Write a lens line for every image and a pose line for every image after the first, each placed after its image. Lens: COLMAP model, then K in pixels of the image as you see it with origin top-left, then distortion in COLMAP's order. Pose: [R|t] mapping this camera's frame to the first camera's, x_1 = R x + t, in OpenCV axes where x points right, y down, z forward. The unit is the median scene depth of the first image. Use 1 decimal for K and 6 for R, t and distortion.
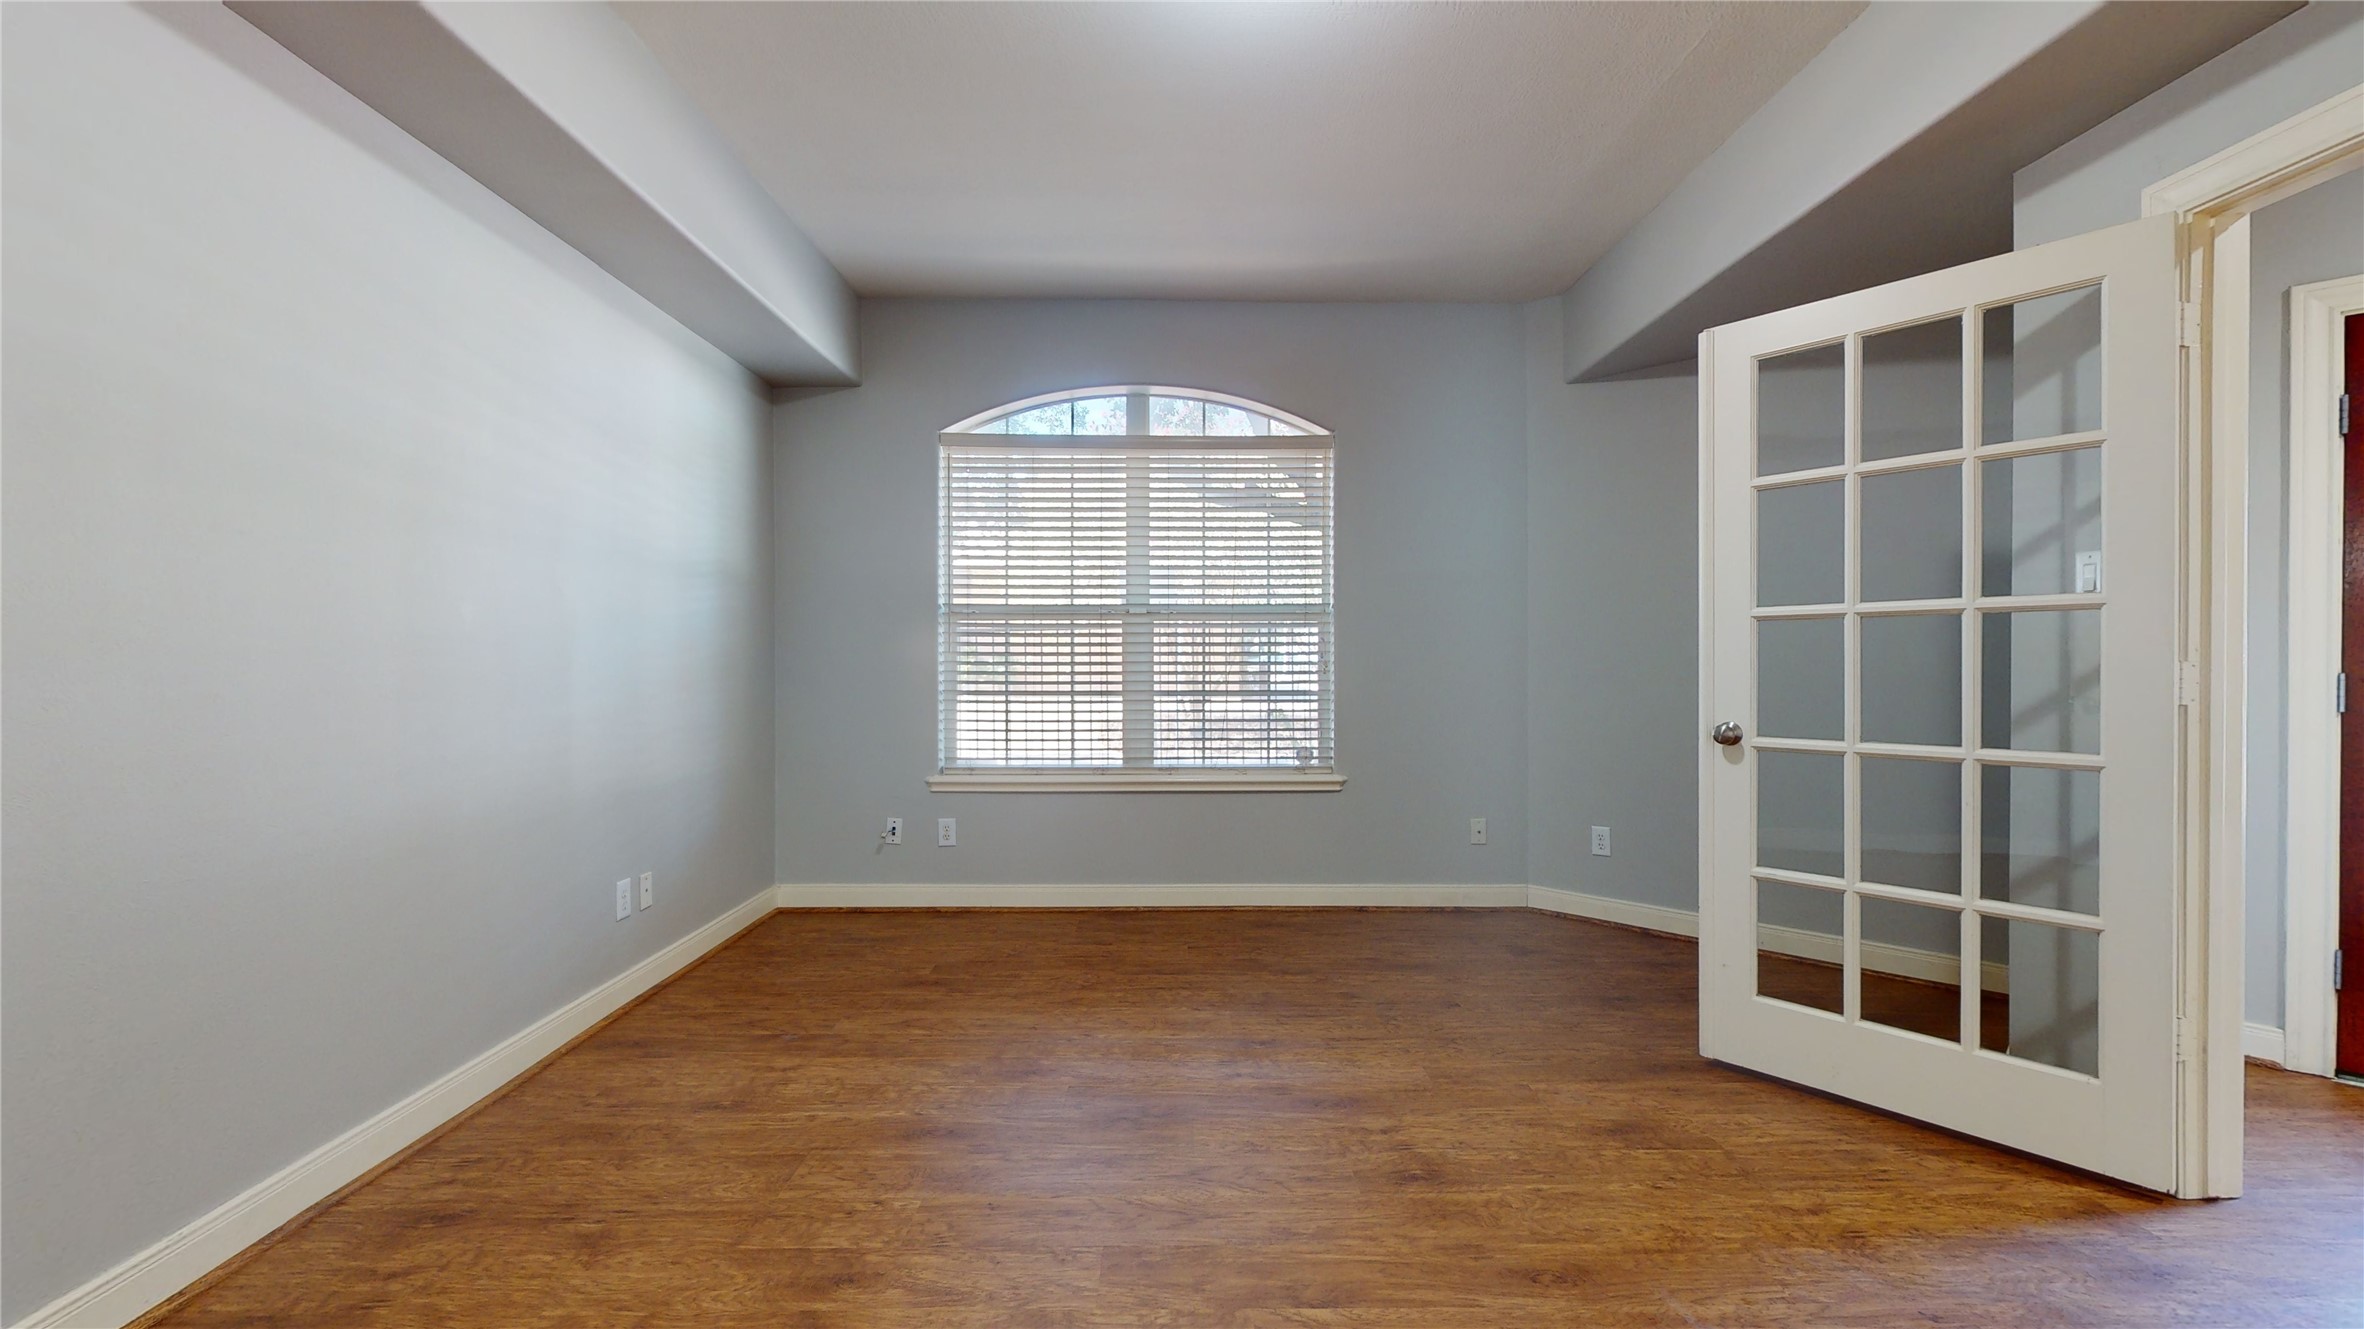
lens RADIAL K [[971.7, 0, 1178.2], [0, 971.7, 672.1], [0, 0, 1]] dist [0.000775, 0.000110]
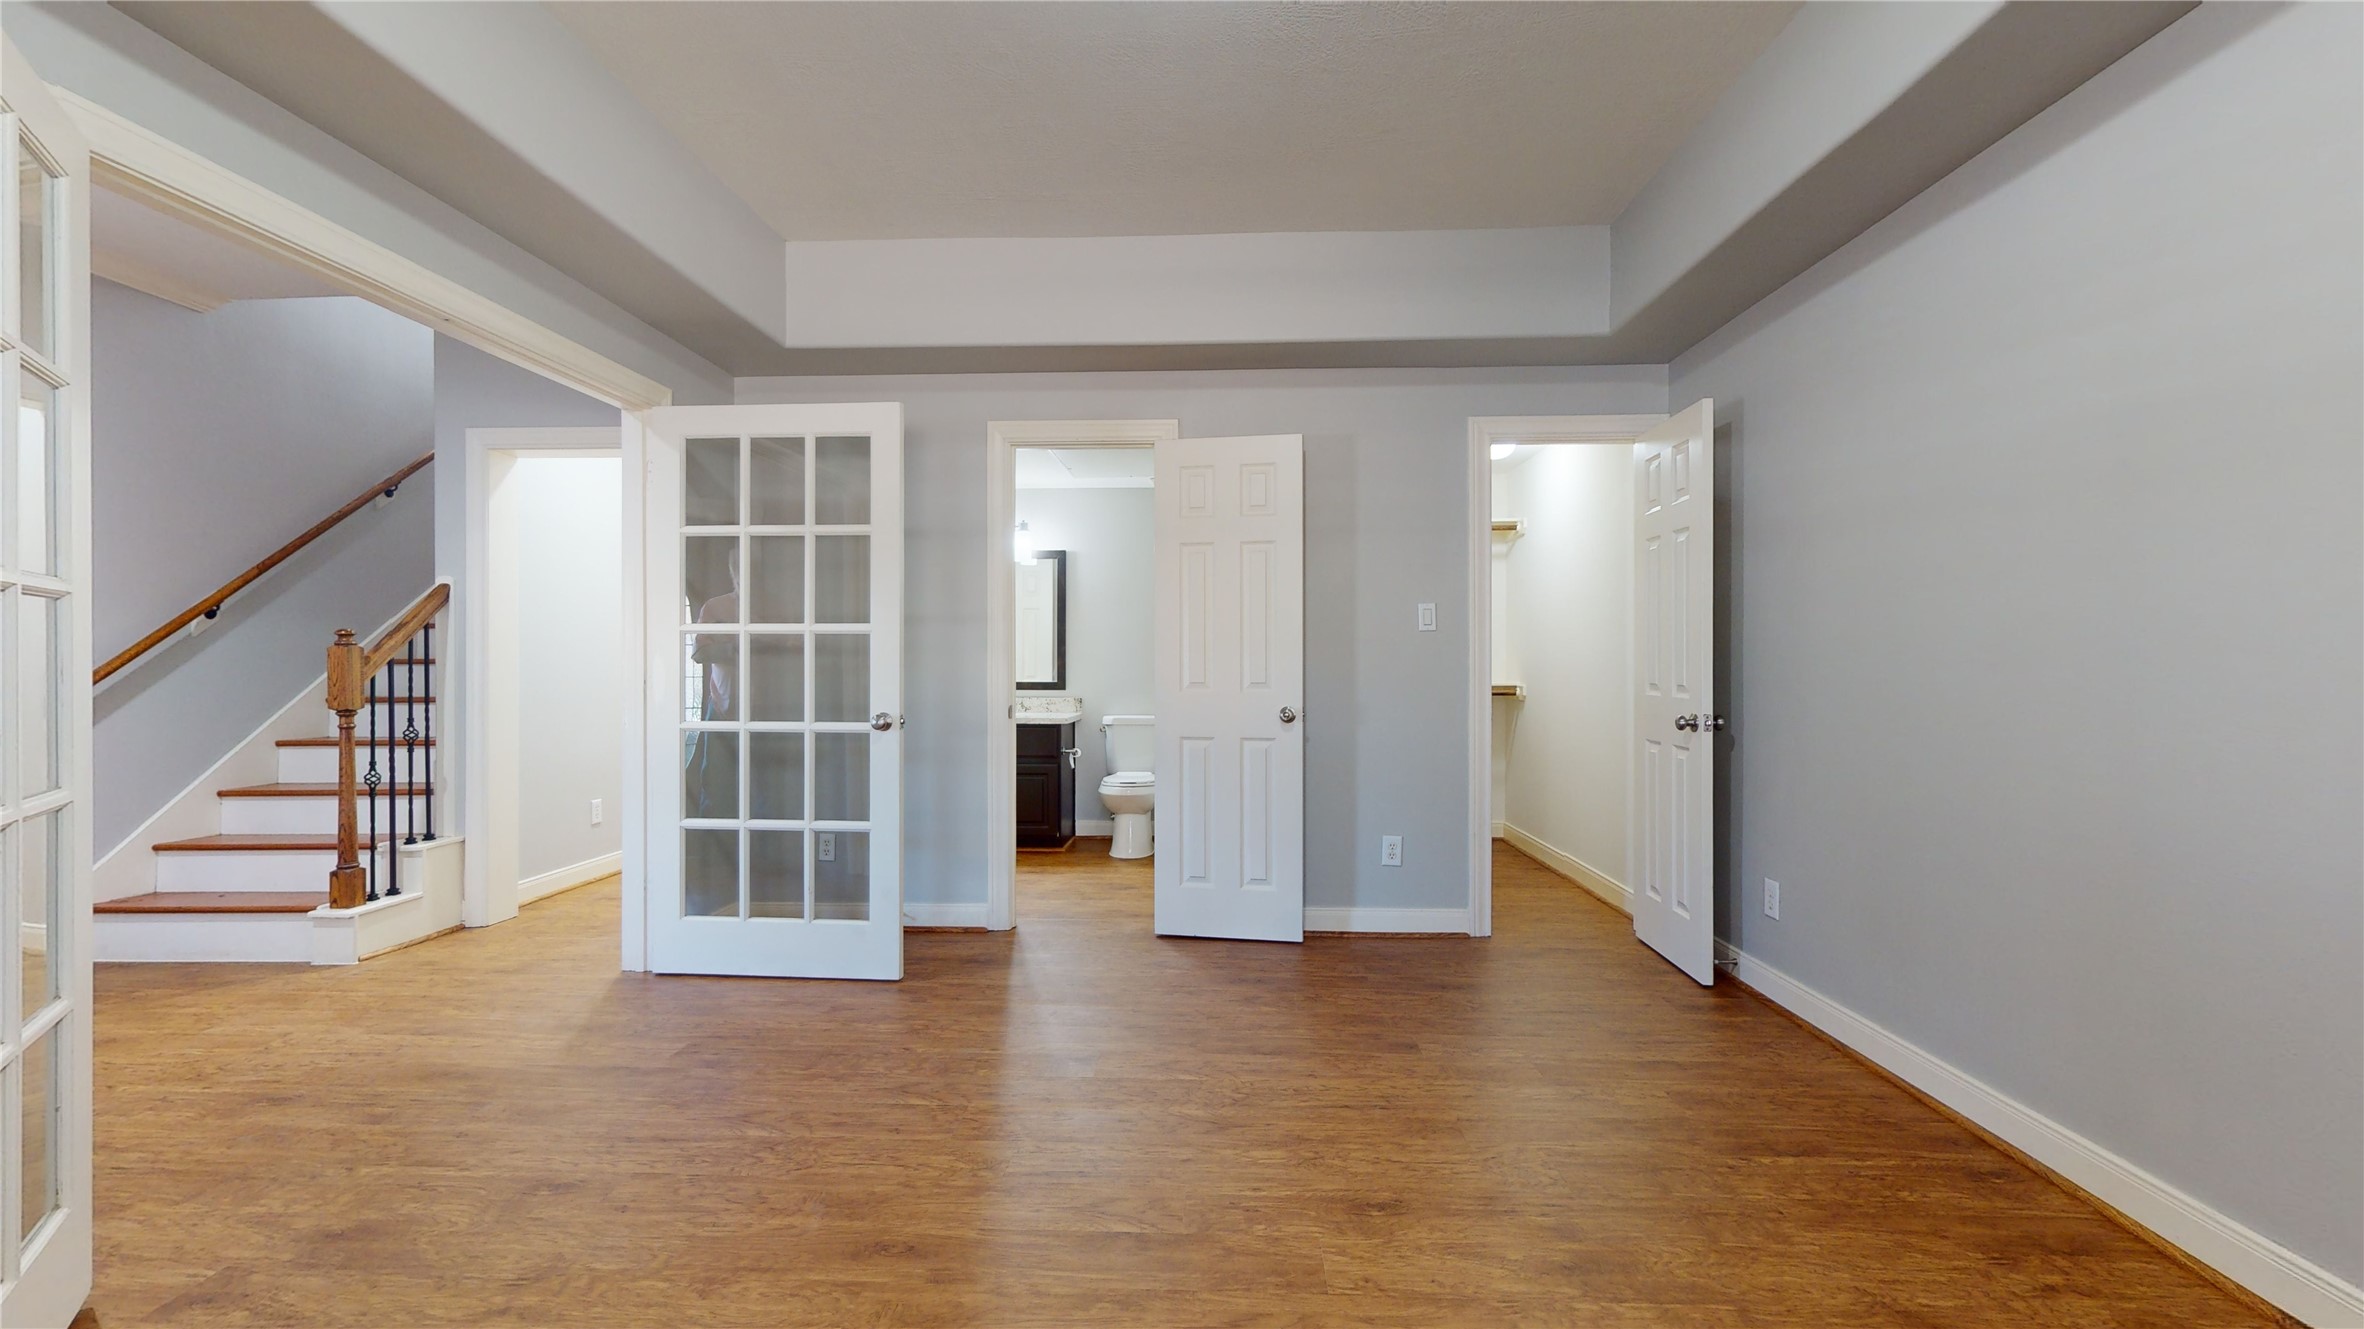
lens RADIAL K [[983.9, 0, 1185.9], [0, 983.9, 667.5], [0, 0, 1]] dist [-0.000120, -0.000045]
pose [[-0.998474, 0.003002, 0.055143, 0.004368], [0.003836, 0.999880, 0.015026, -0.016505], [-0.055091, 0.015215, -0.998365, 1.464354]]
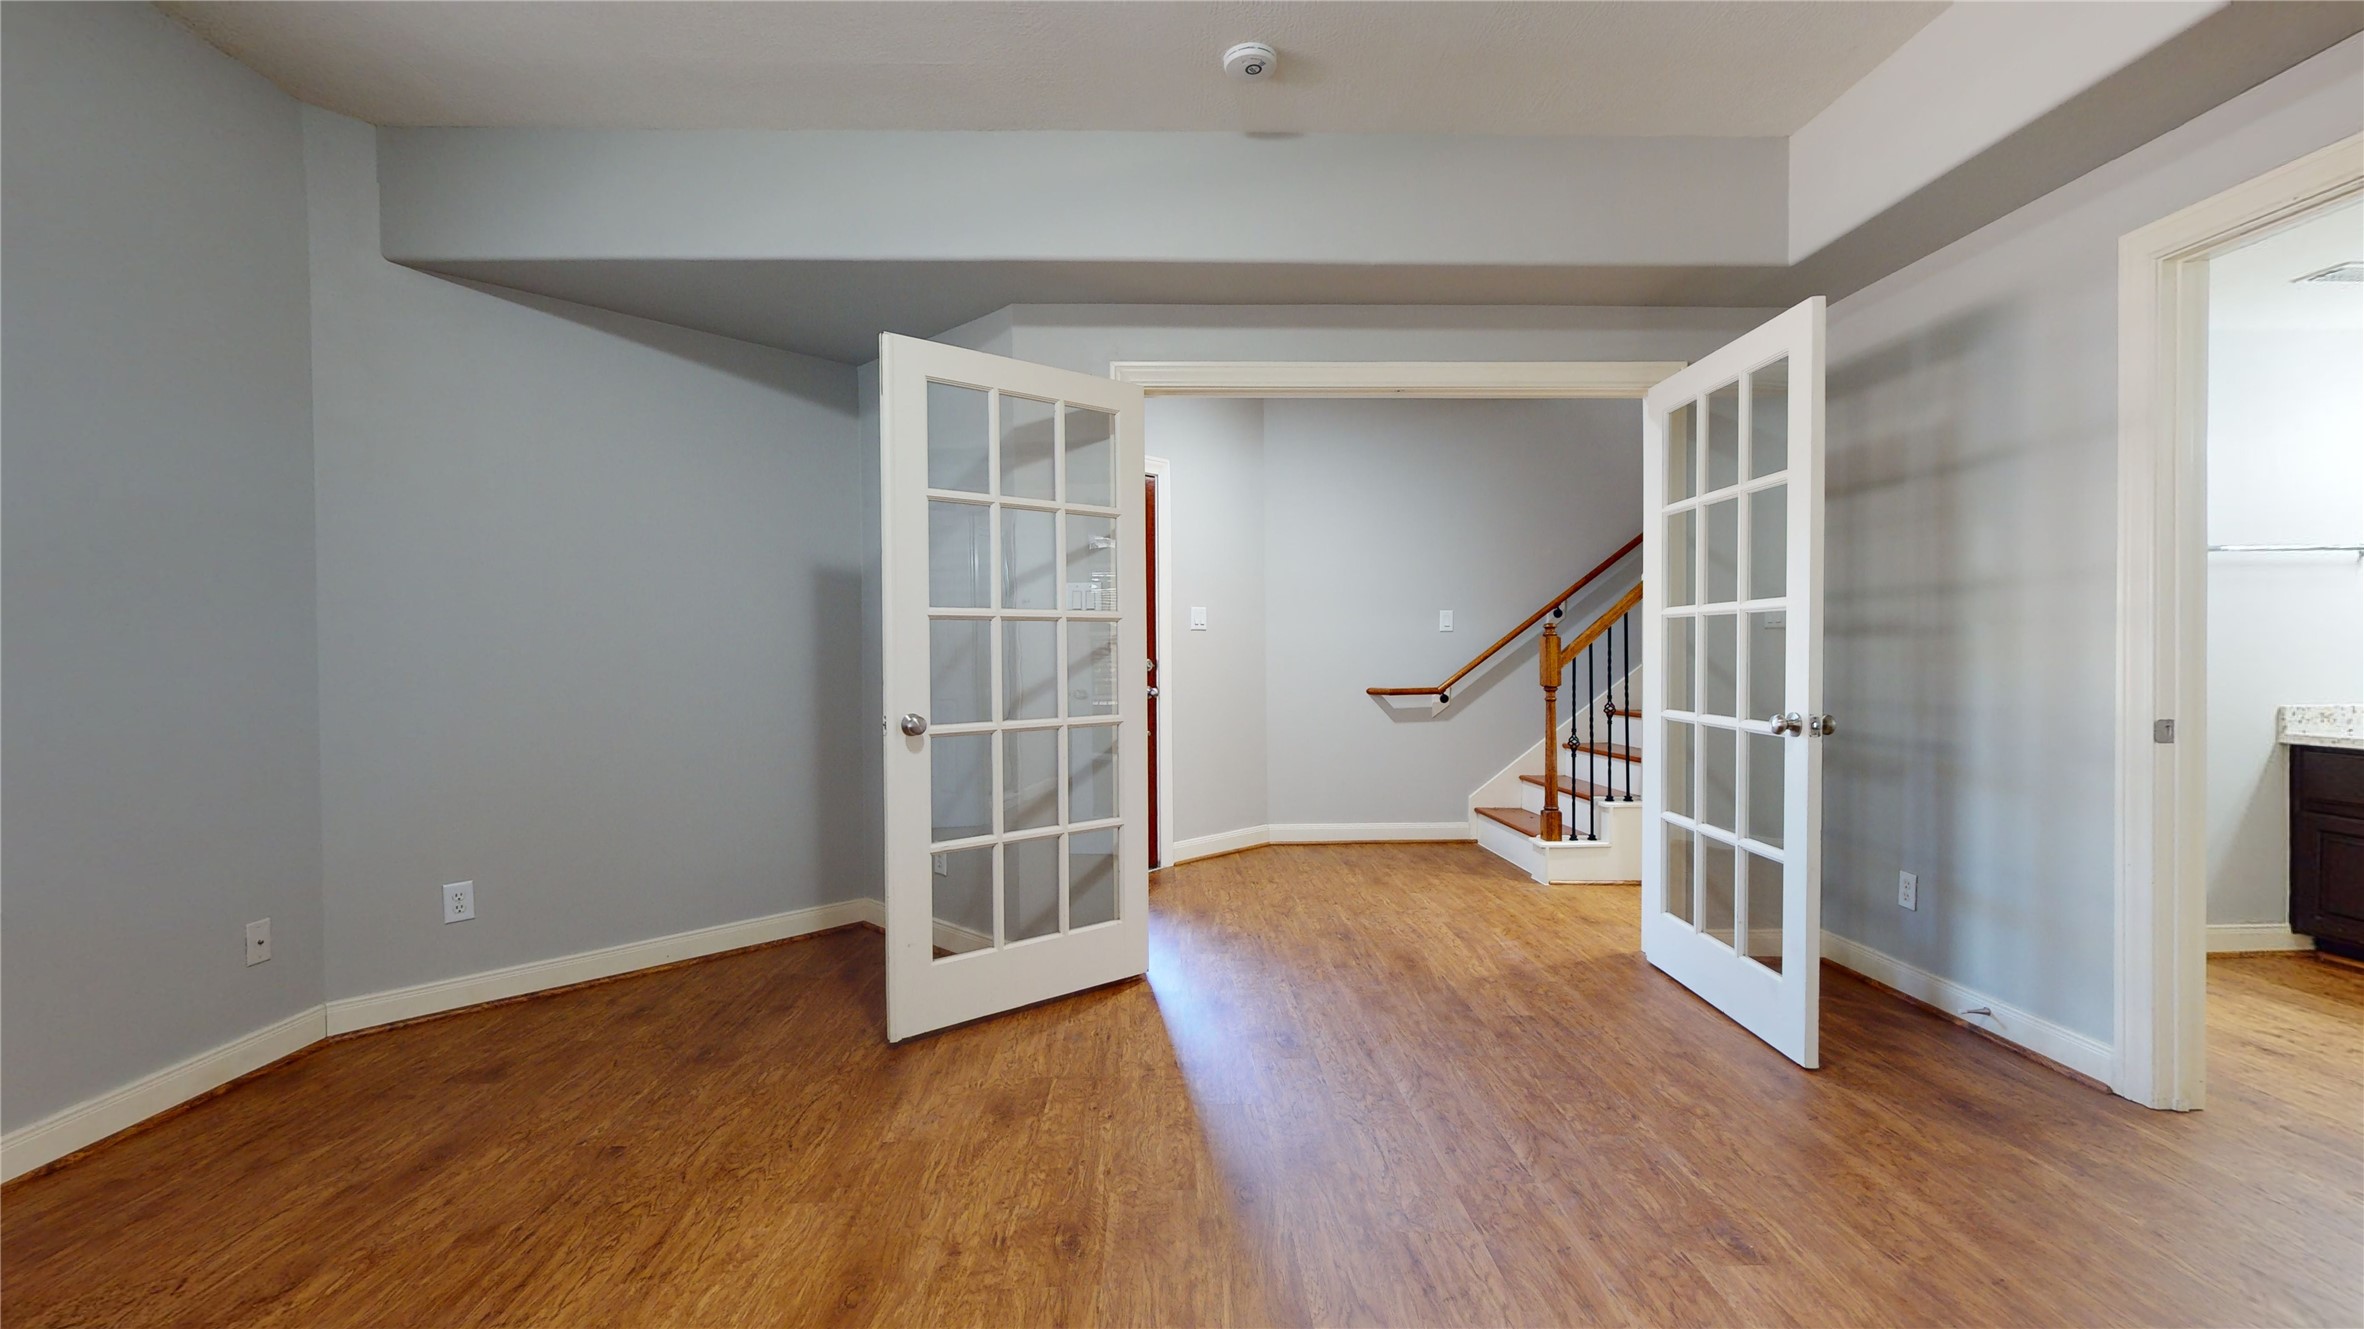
lens RADIAL K [[983.9, 0, 1185.9], [0, 983.9, 667.5], [0, 0, 1]] dist [-0.000120, -0.000045]
pose [[-0.011756, -0.011570, 0.999864, -0.549352], [0.017555, 0.999777, 0.011775, -0.006682], [-0.999777, 0.017691, -0.011550, 0.769639]]
